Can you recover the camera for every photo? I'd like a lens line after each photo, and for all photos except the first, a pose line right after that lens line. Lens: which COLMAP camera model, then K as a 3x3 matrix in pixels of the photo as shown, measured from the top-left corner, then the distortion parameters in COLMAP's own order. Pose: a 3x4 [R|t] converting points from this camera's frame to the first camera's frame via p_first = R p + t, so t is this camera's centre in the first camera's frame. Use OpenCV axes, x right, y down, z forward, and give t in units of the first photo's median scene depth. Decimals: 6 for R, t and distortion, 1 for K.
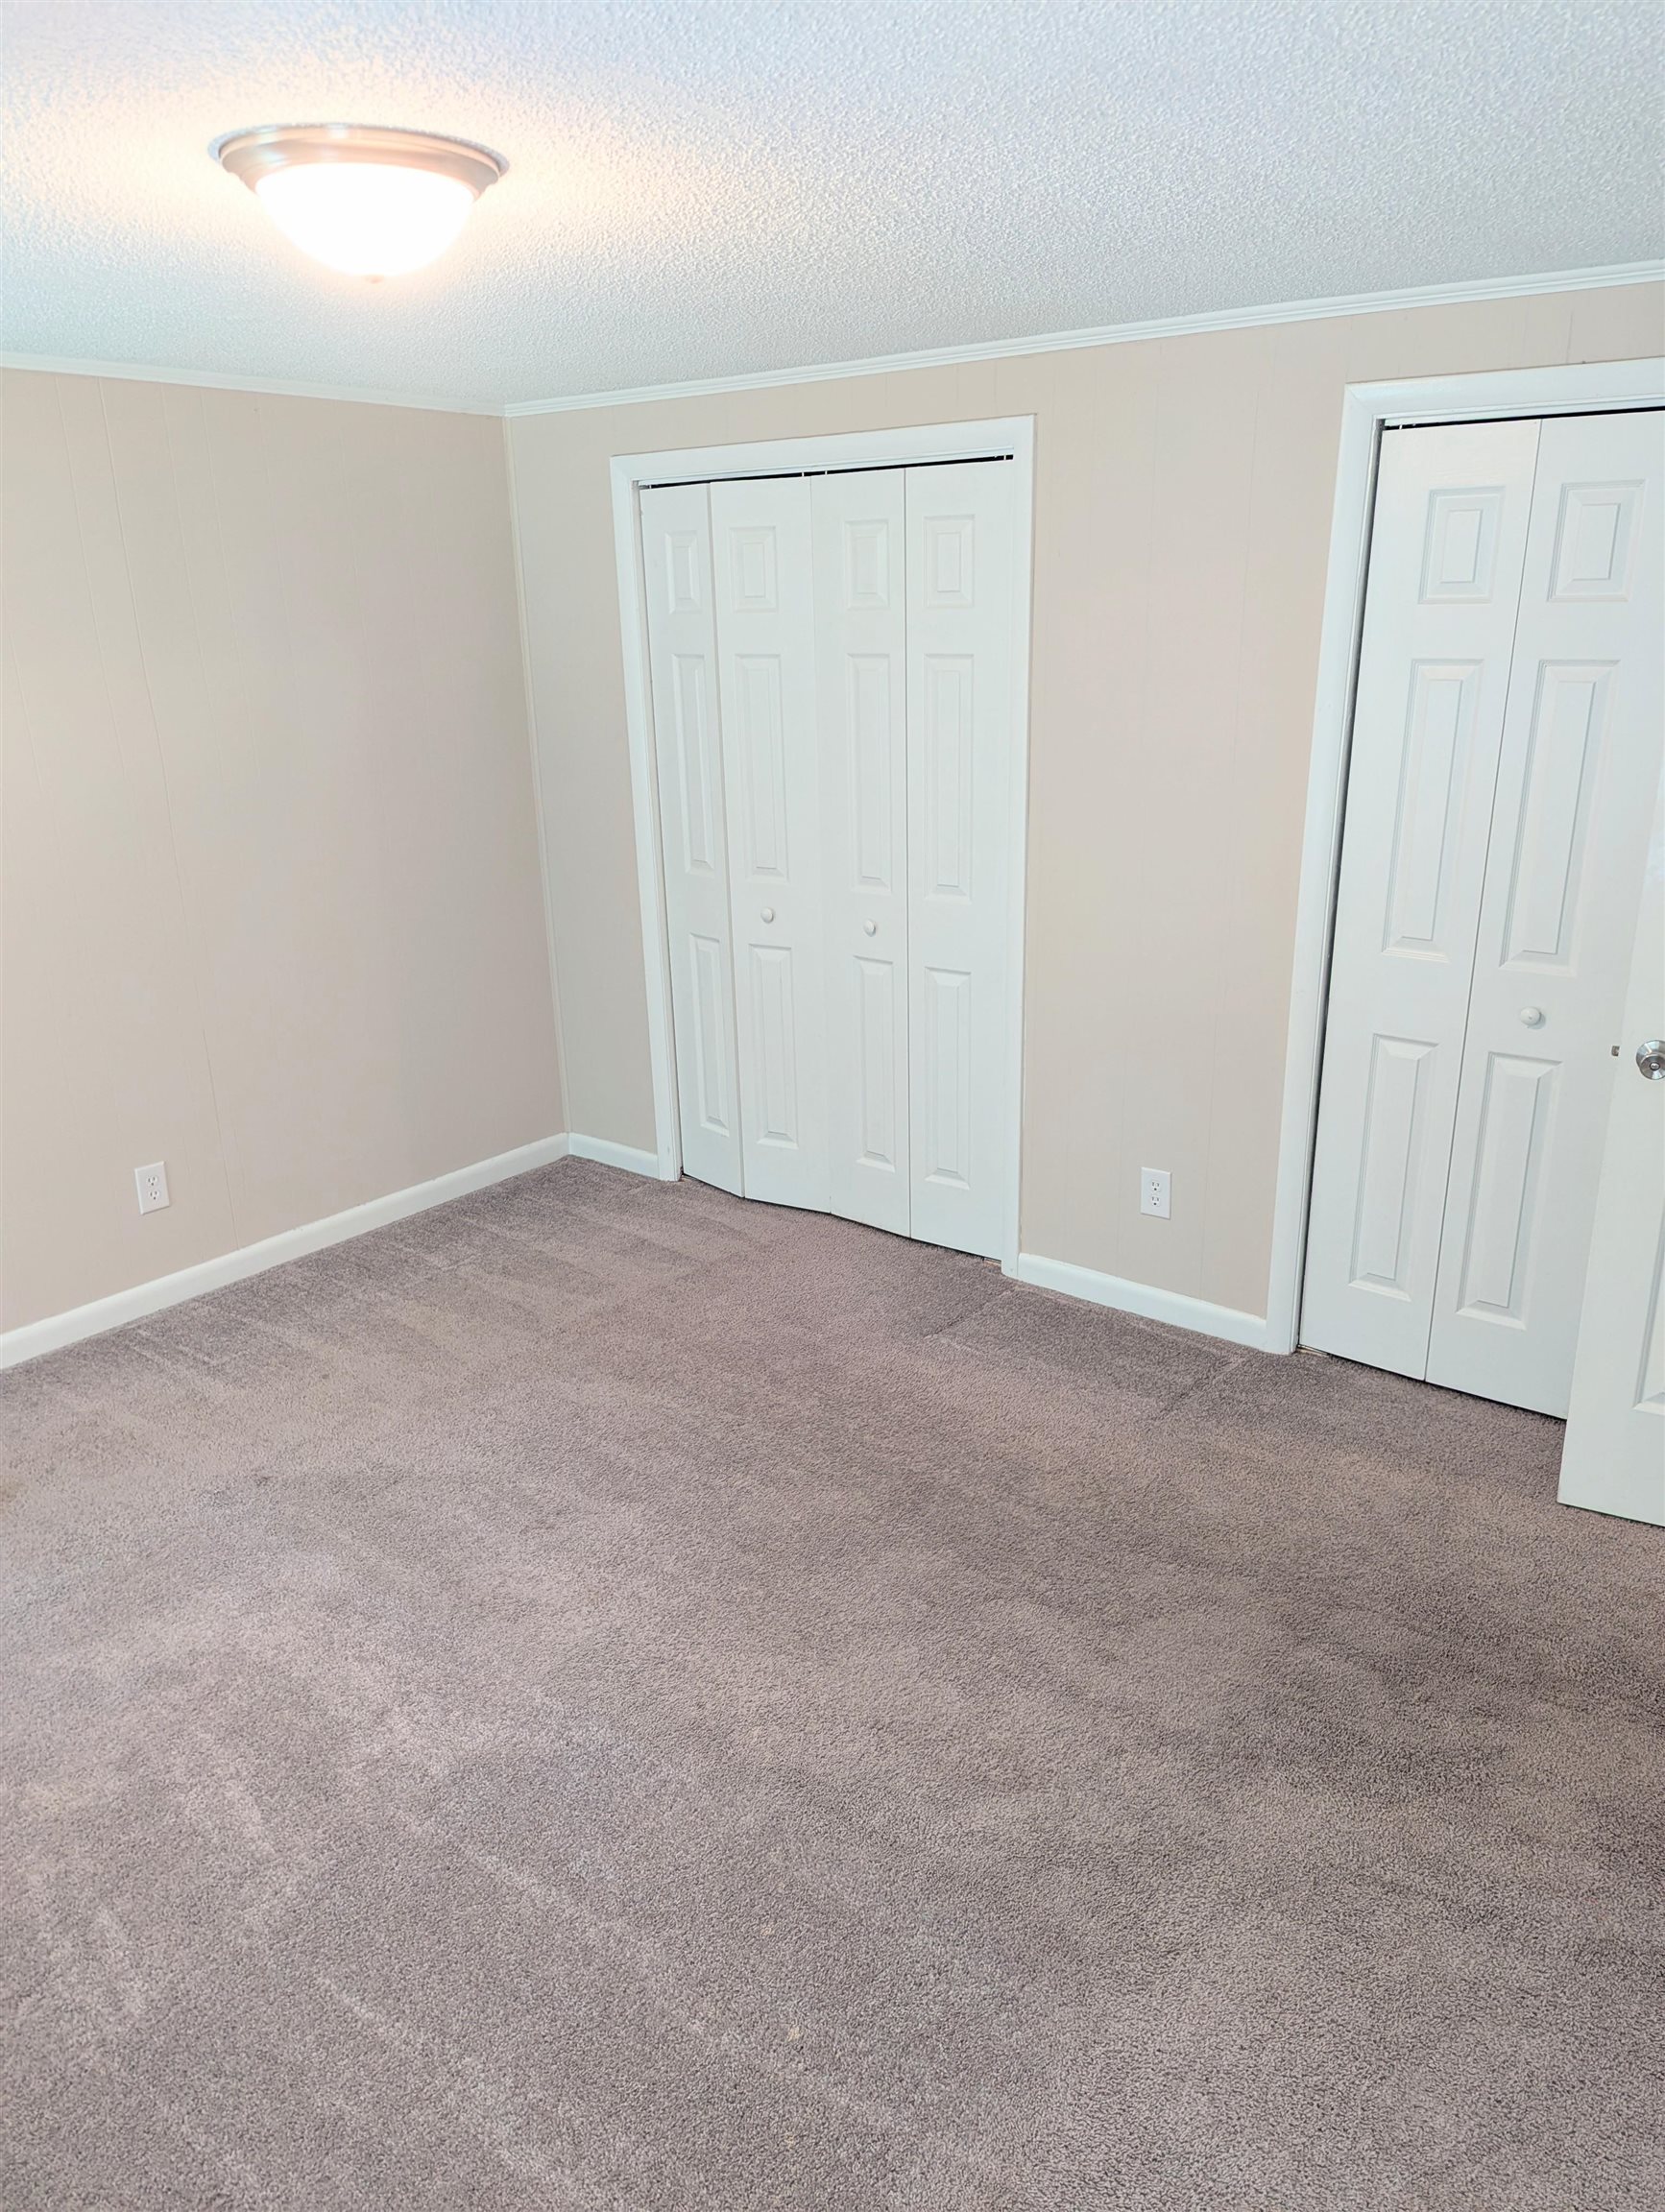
lens RADIAL K [[1564.6, 0, 841.1], [0, 1564.6, 1062.2], [0, 0, 1]] dist [-0.006697, -0.005384]
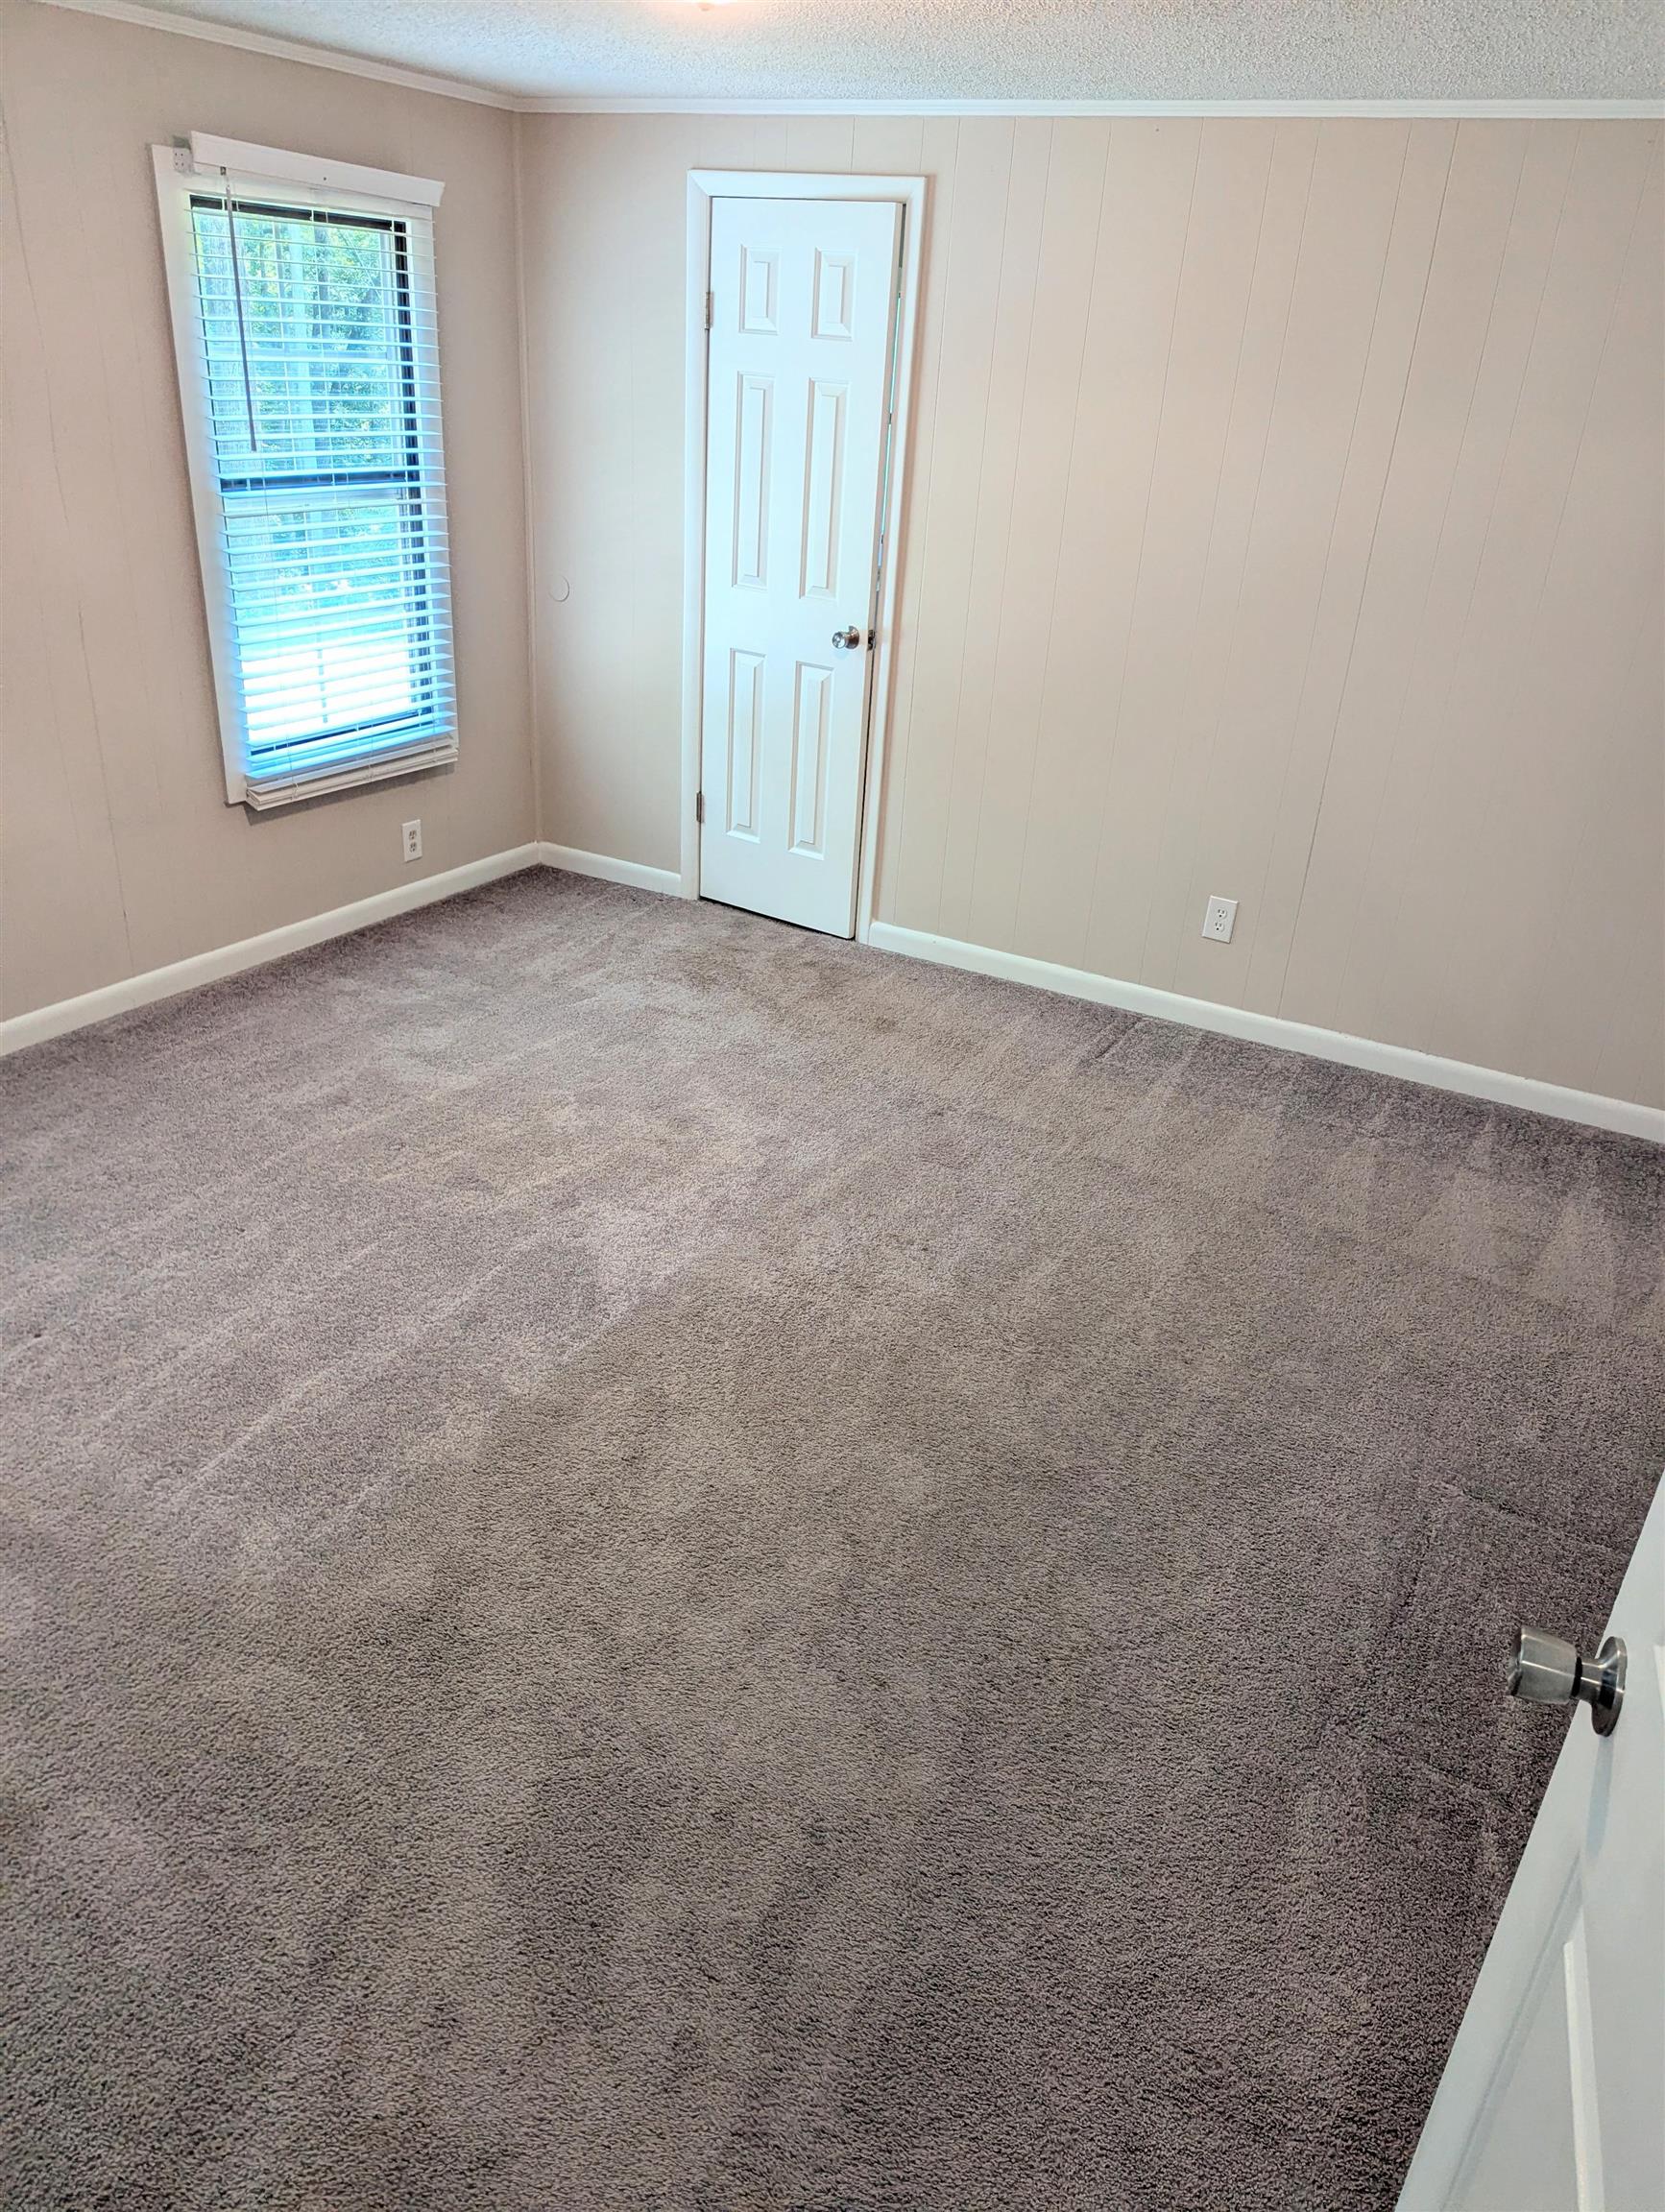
lens RADIAL K [[1564.6, 0, 841.1], [0, 1564.6, 1062.2], [0, 0, 1]] dist [-0.006697, -0.005384]
pose [[0.128830, 0.429084, -0.894030, 0.637364], [-0.338016, 0.866555, 0.367189, -0.169919], [0.932281, 0.254891, 0.256676, 0.595306]]
